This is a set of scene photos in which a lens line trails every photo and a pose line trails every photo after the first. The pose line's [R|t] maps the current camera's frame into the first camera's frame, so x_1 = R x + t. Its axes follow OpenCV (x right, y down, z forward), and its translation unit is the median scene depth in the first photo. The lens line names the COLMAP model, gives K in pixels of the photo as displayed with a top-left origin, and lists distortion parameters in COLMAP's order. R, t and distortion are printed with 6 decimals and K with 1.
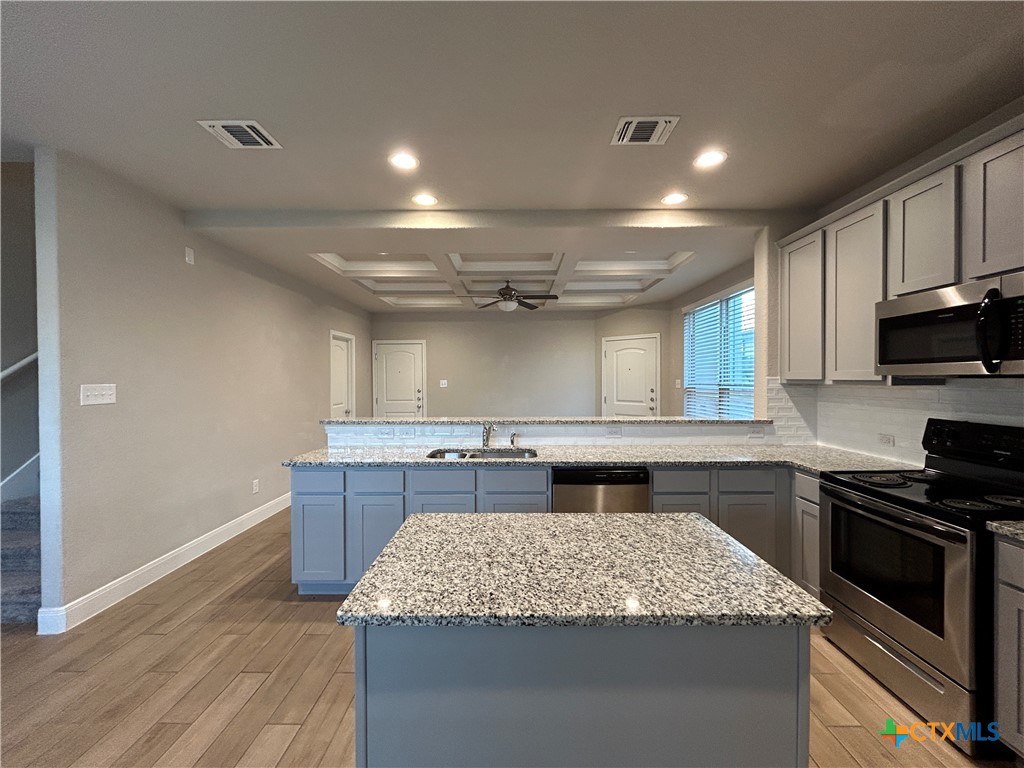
lens RADIAL K [[413.8, 0, 512.0], [0, 413.8, 384.0], [0, 0, 1]] dist [-0.002107, -0.000469]
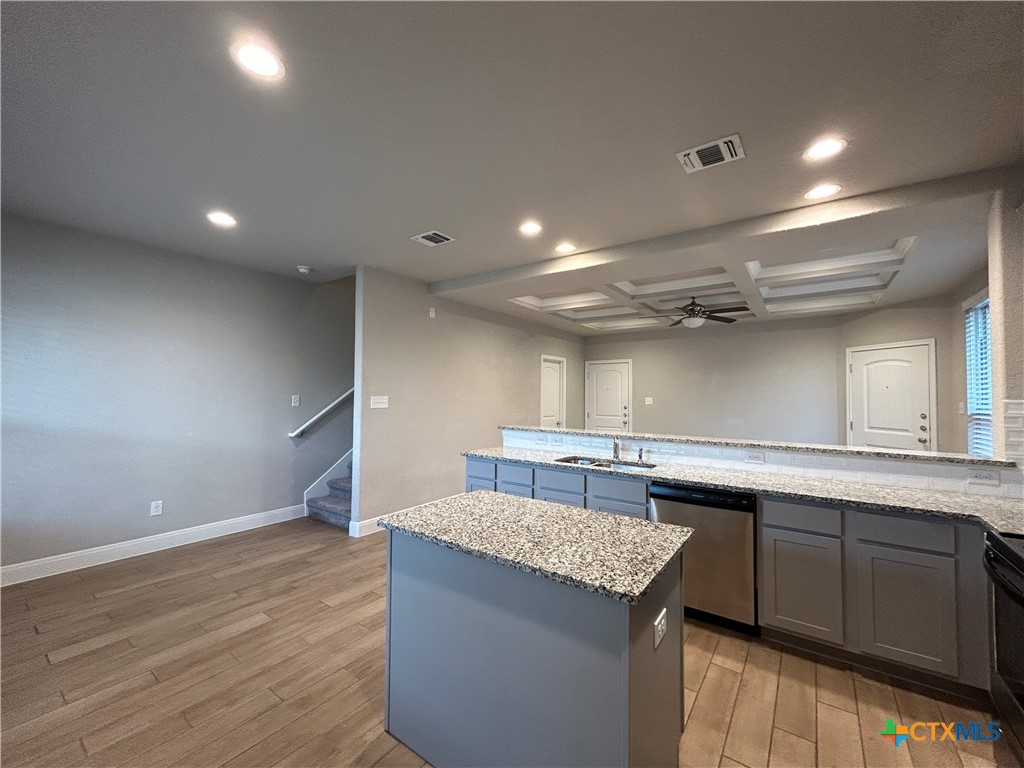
lens RADIAL K [[413.8, 0, 512.0], [0, 413.8, 384.0], [0, 0, 1]] dist [-0.002107, -0.000469]
pose [[0.815699, -0.002367, -0.578472, 0.349813], [-0.021075, 0.999206, -0.033807, -0.002762], [0.578092, 0.039767, 0.815002, -0.061630]]
